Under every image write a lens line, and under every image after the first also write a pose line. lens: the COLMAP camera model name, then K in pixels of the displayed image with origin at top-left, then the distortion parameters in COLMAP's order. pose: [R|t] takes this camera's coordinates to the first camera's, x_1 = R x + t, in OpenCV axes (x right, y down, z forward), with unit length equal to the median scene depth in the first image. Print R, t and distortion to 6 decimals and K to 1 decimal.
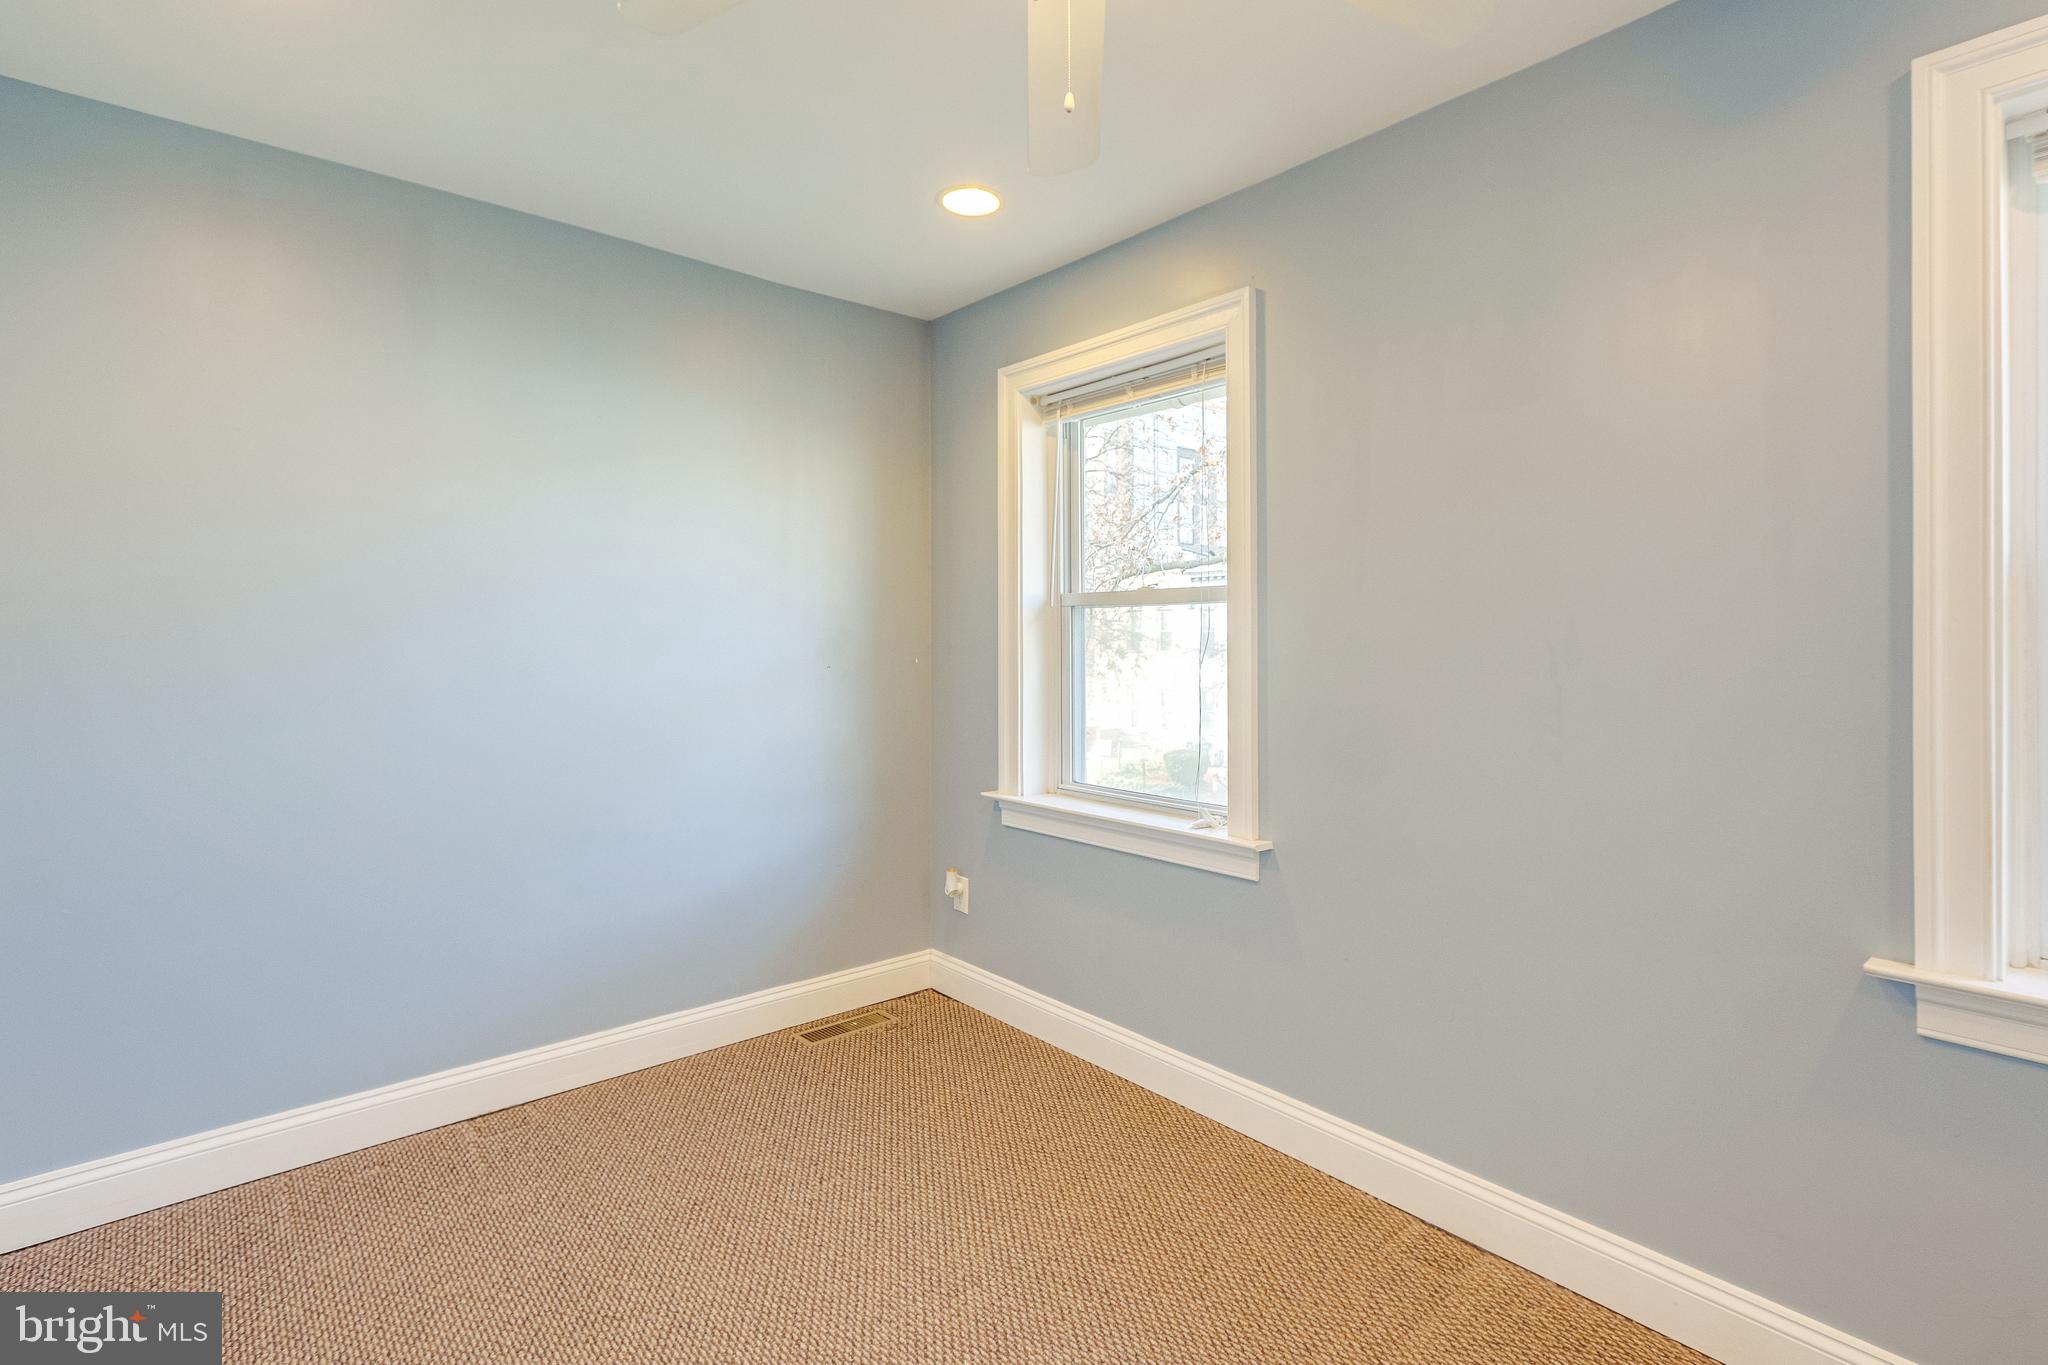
lens RADIAL K [[981.8, 0, 1026.4], [0, 981.8, 631.5], [0, 0, 1]] dist [0.002678, 0.000436]
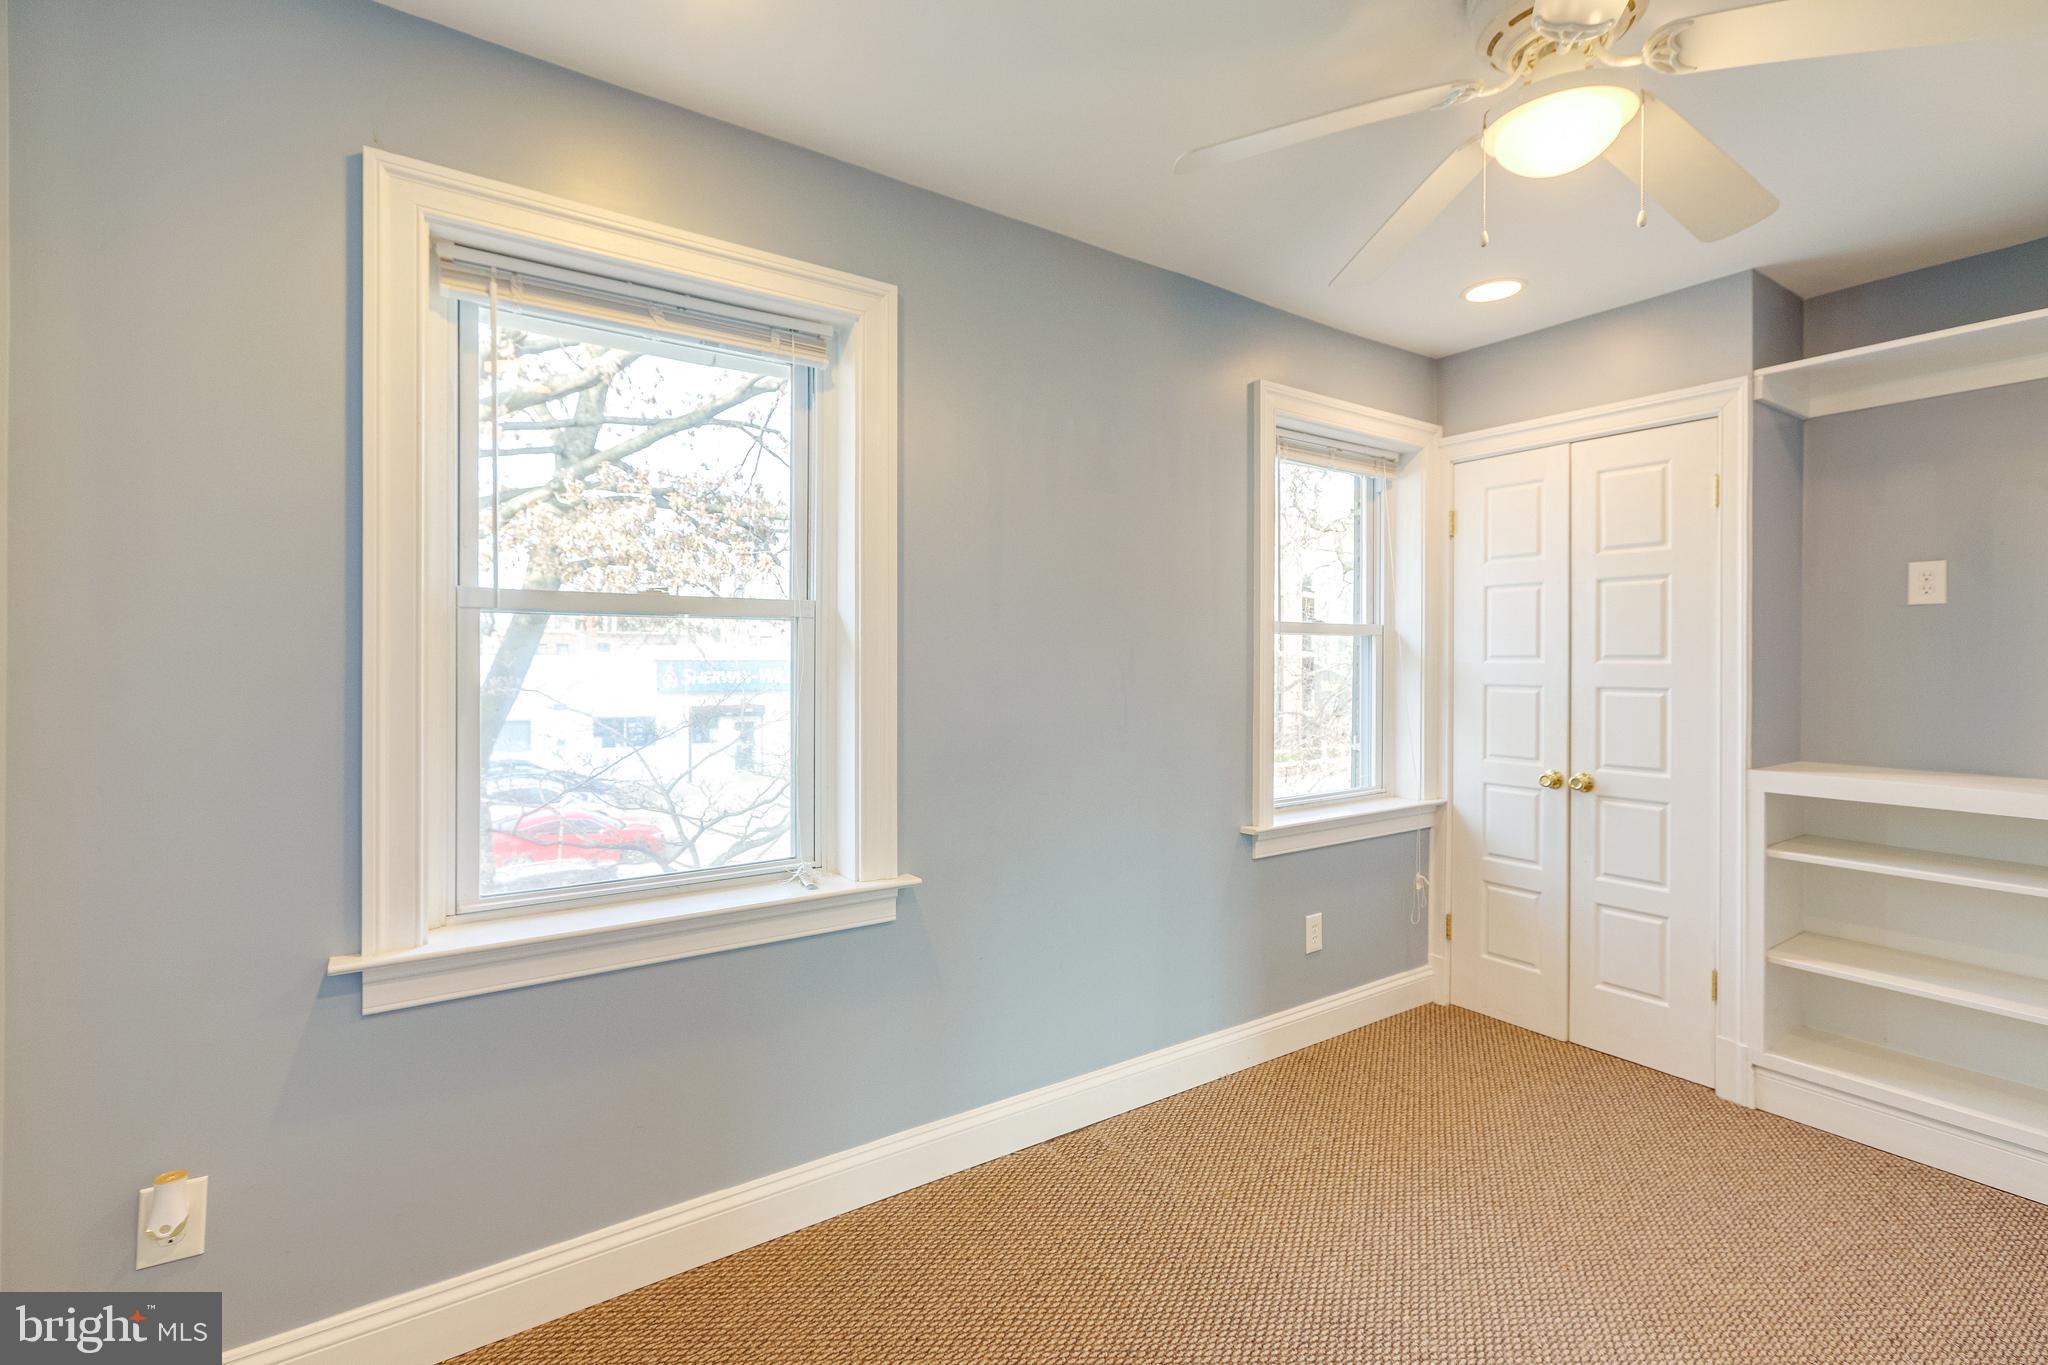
lens RADIAL K [[967.3, 0, 1025.6], [0, 967.3, 663.0], [0, 0, 1]] dist [-0.000904, 0.000001]
pose [[0.076961, 0.001553, 0.997033, -0.543596], [-0.008798, 0.999961, -0.000878, 0.005054], [-0.996995, -0.008705, 0.076971, 0.643444]]
